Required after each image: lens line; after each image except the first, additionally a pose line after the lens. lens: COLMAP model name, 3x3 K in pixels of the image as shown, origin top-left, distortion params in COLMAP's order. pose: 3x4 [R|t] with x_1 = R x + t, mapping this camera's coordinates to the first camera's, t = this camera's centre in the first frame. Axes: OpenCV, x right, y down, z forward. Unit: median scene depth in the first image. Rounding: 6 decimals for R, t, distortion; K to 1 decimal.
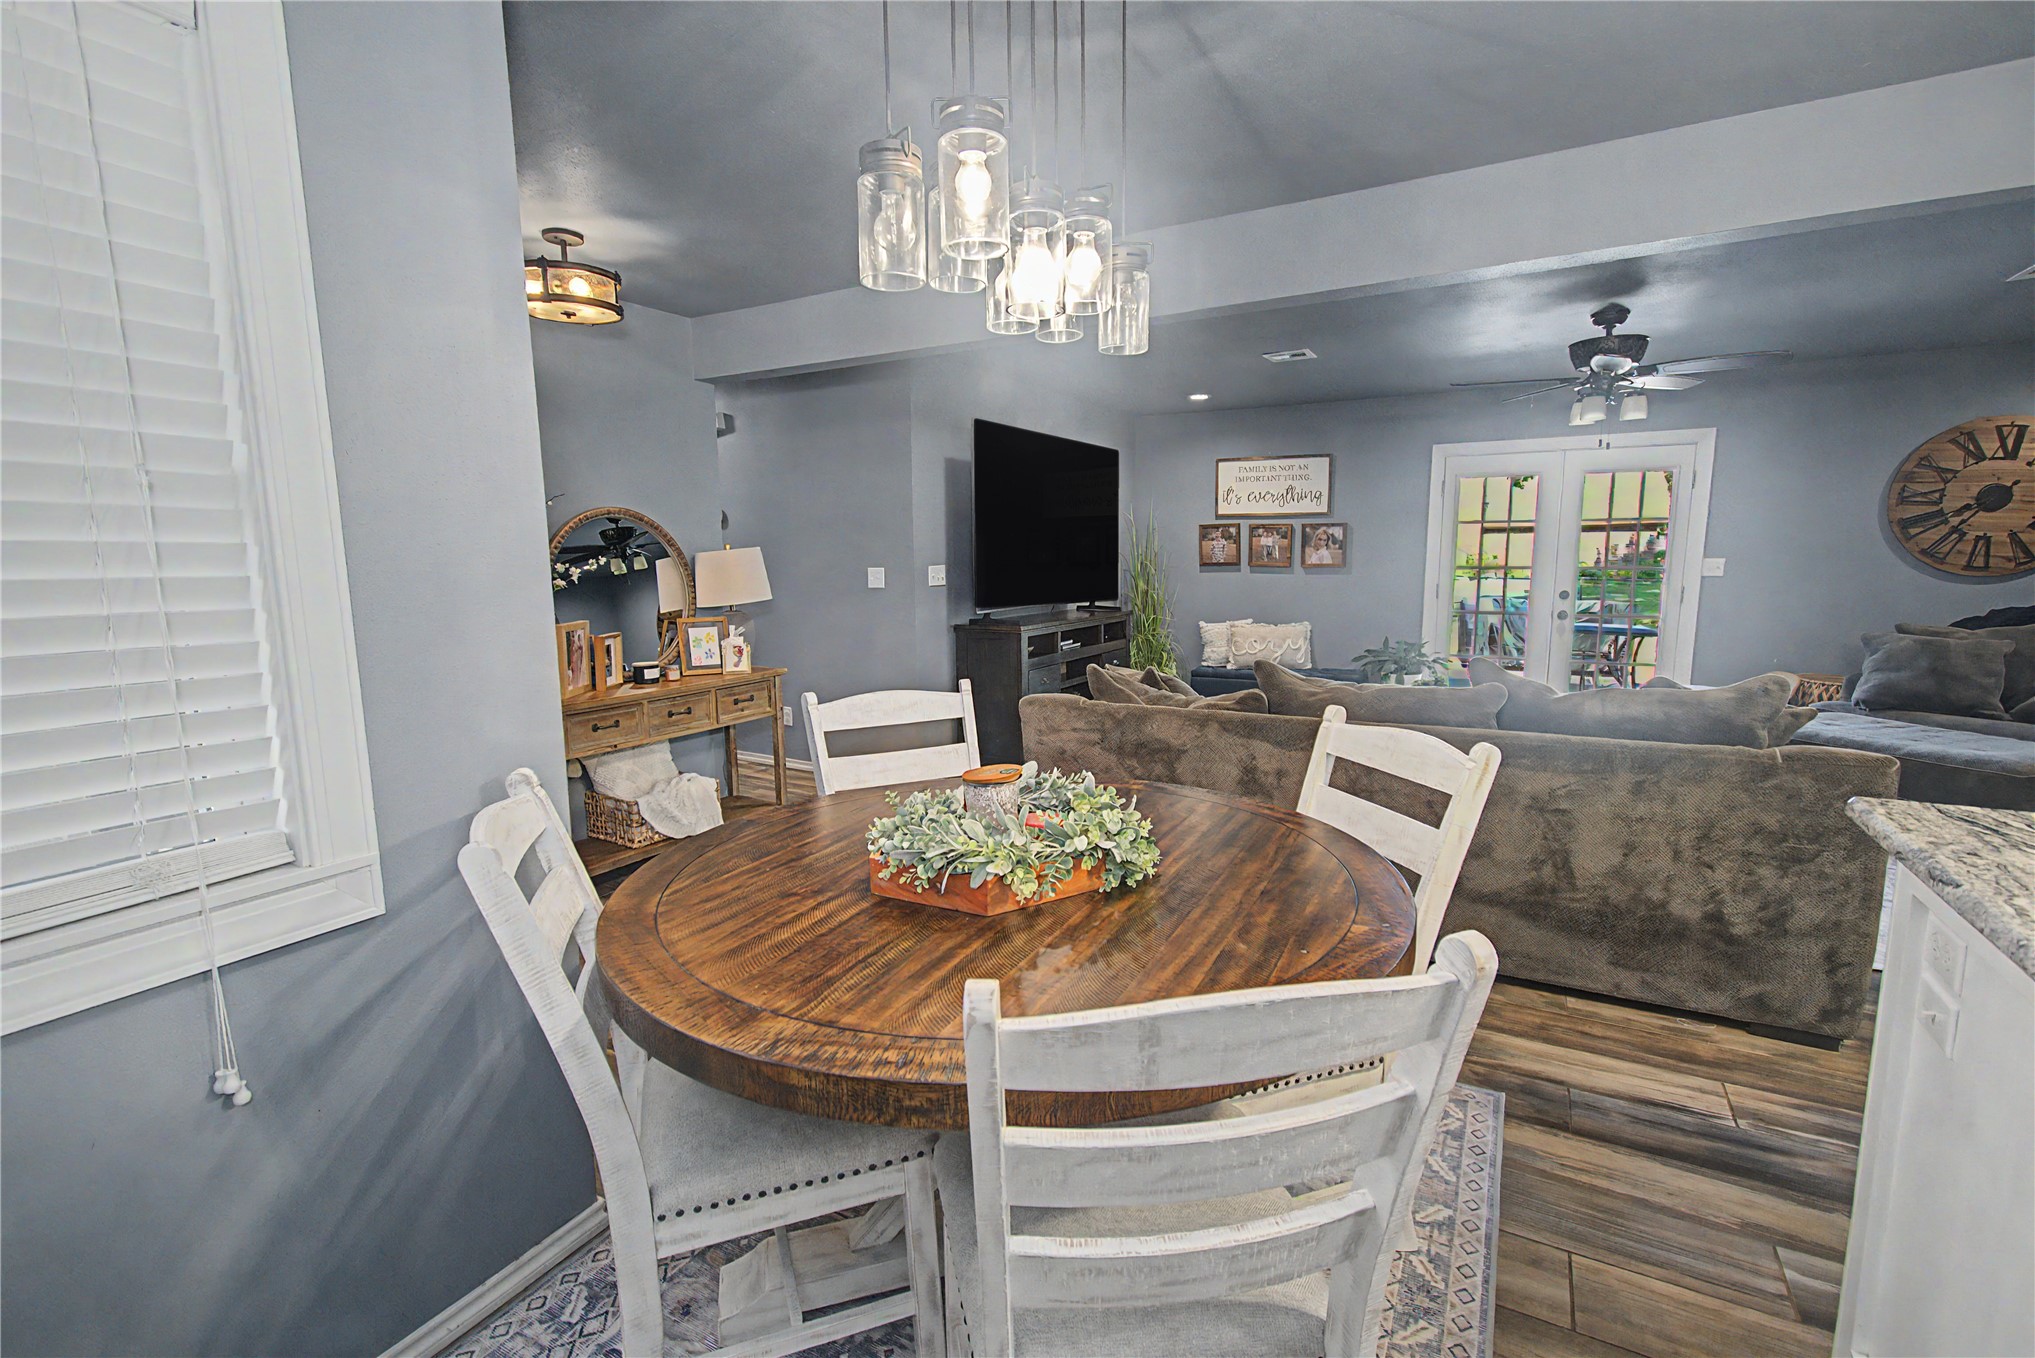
lens RADIAL K [[909.3, 0, 1016.9], [0, 909.3, 676.2], [0, 0, 1]] dist [-0.006364, 0.003975]
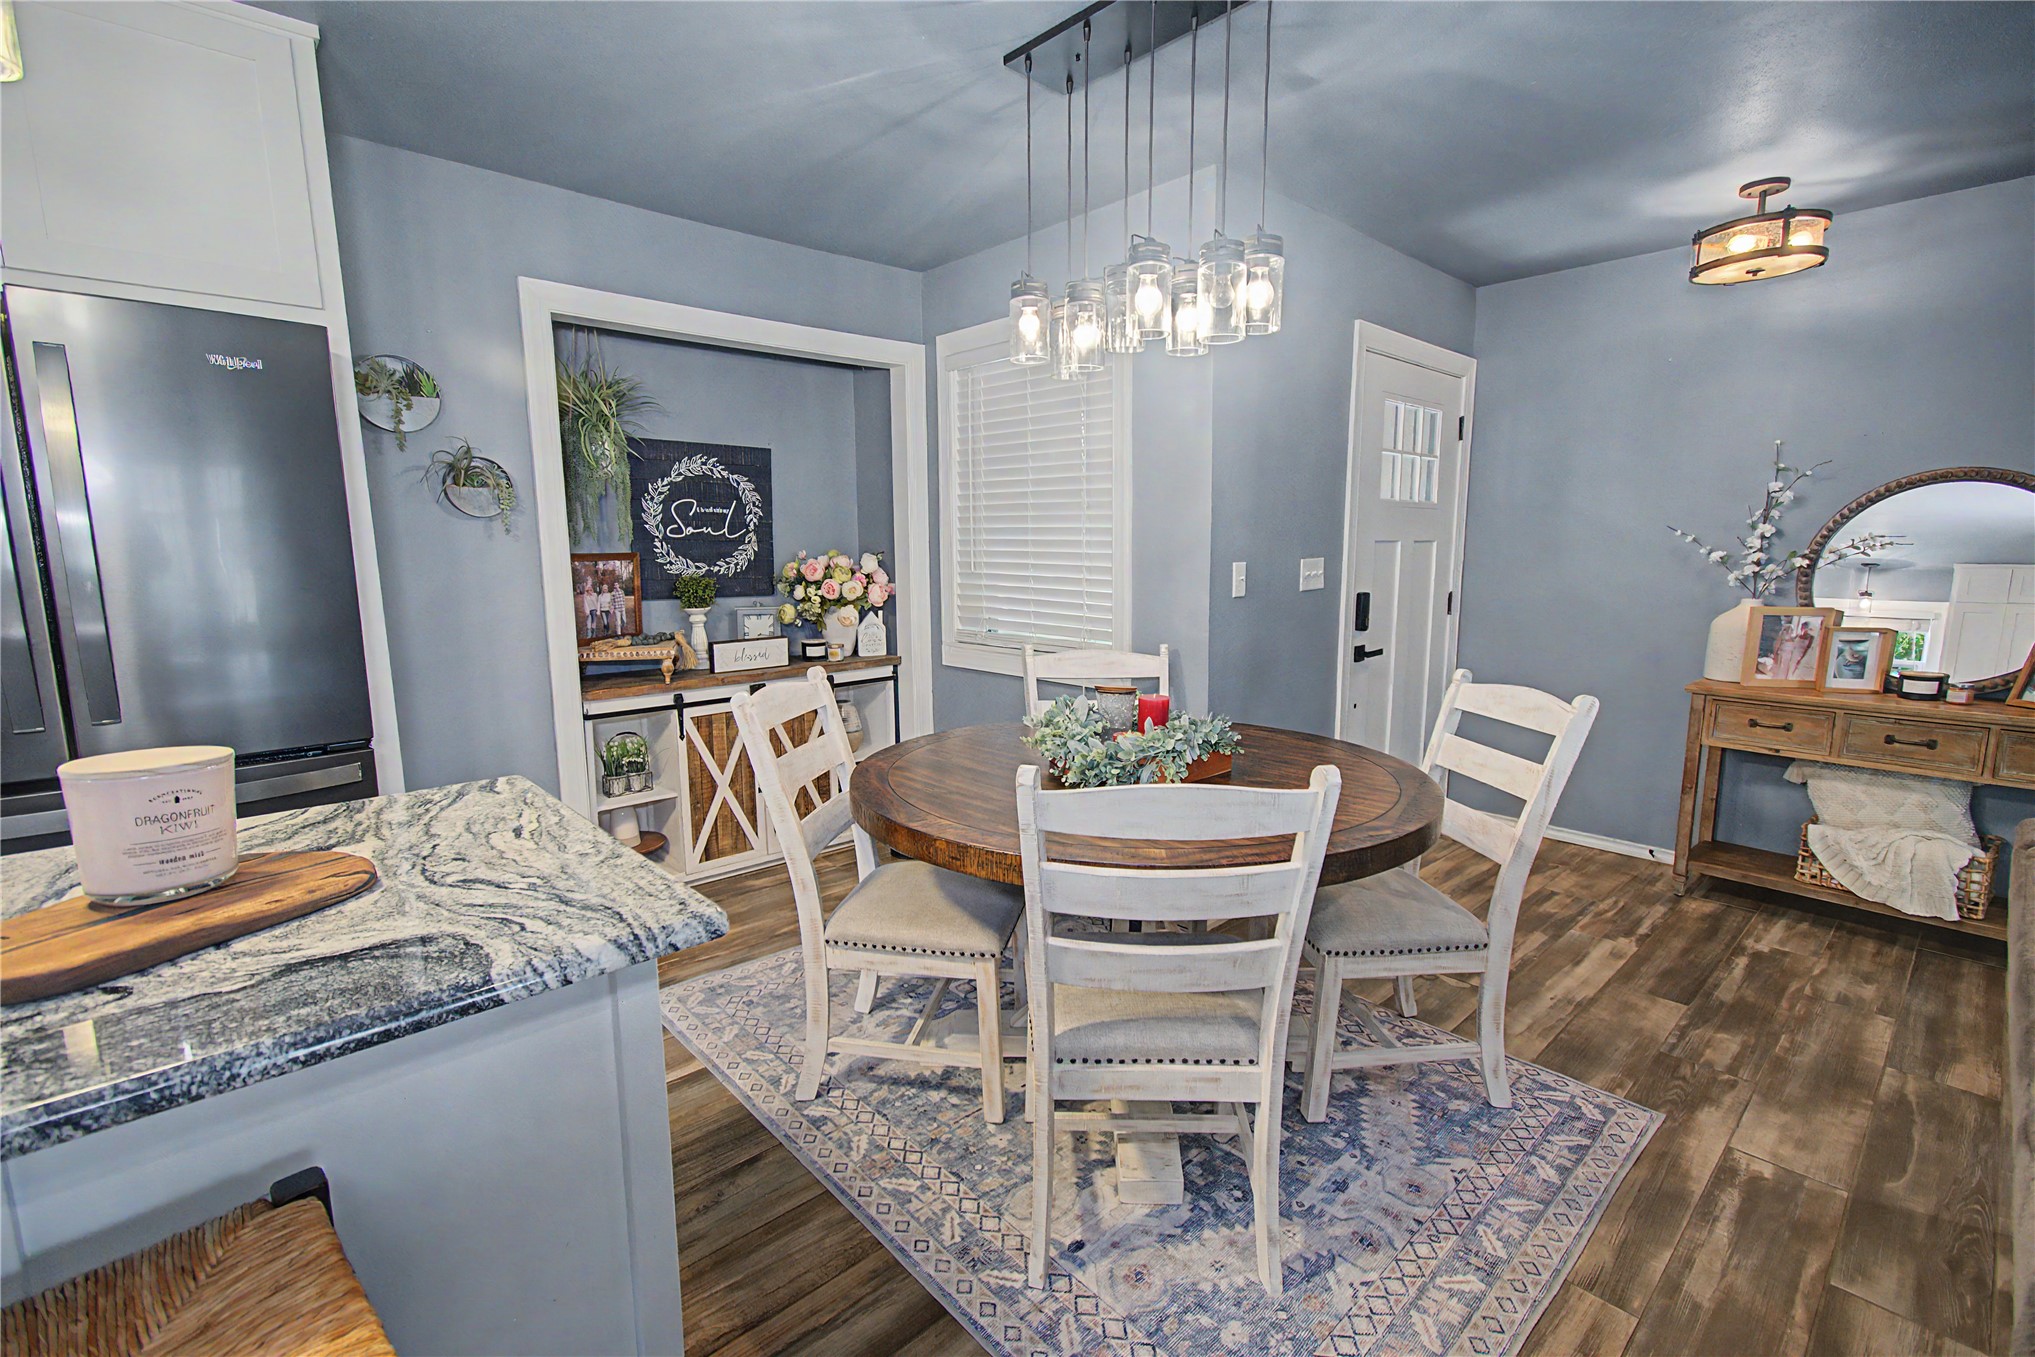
lens RADIAL K [[909.3, 0, 1031.8], [0, 909.3, 676.9], [0, 0, 1]] dist [-0.006364, 0.003975]
pose [[-0.307457, 0.157623, -0.938416, 0.394414], [-0.125165, 0.970917, 0.204090, -0.054011], [0.943294, 0.180206, -0.278786, 0.372406]]
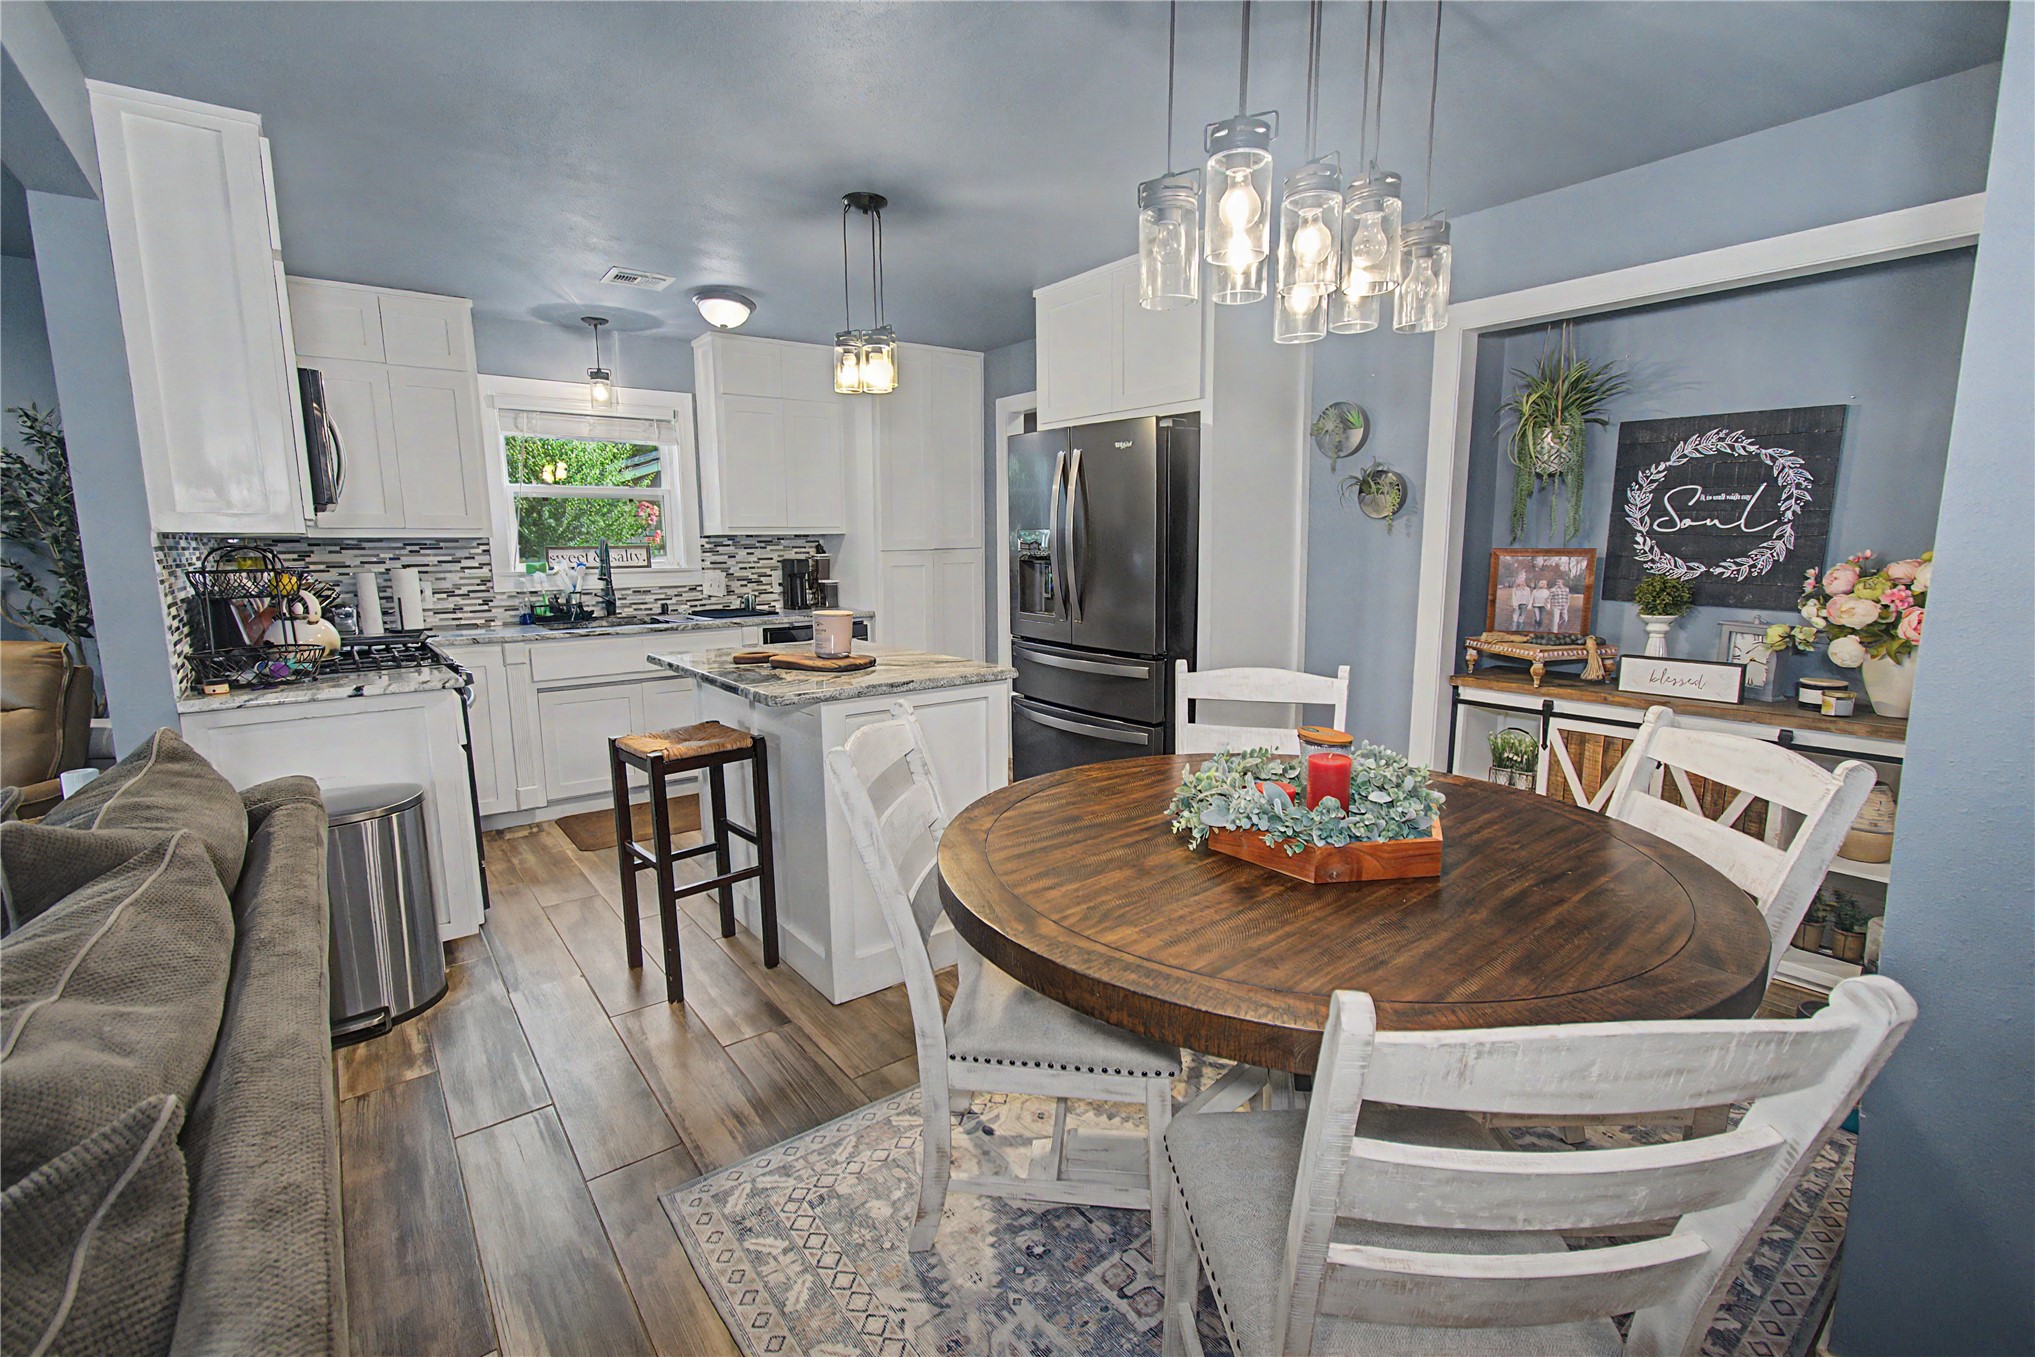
lens RADIAL K [[909.3, 0, 1018.2], [0, 909.3, 680.0], [0, 0, 1]] dist [-0.006364, 0.003975]
pose [[-0.918995, -0.041557, 0.392074, -0.032570], [0.074839, 0.957963, 0.276957, -0.084525], [-0.387102, 0.283864, -0.877253, 0.612048]]
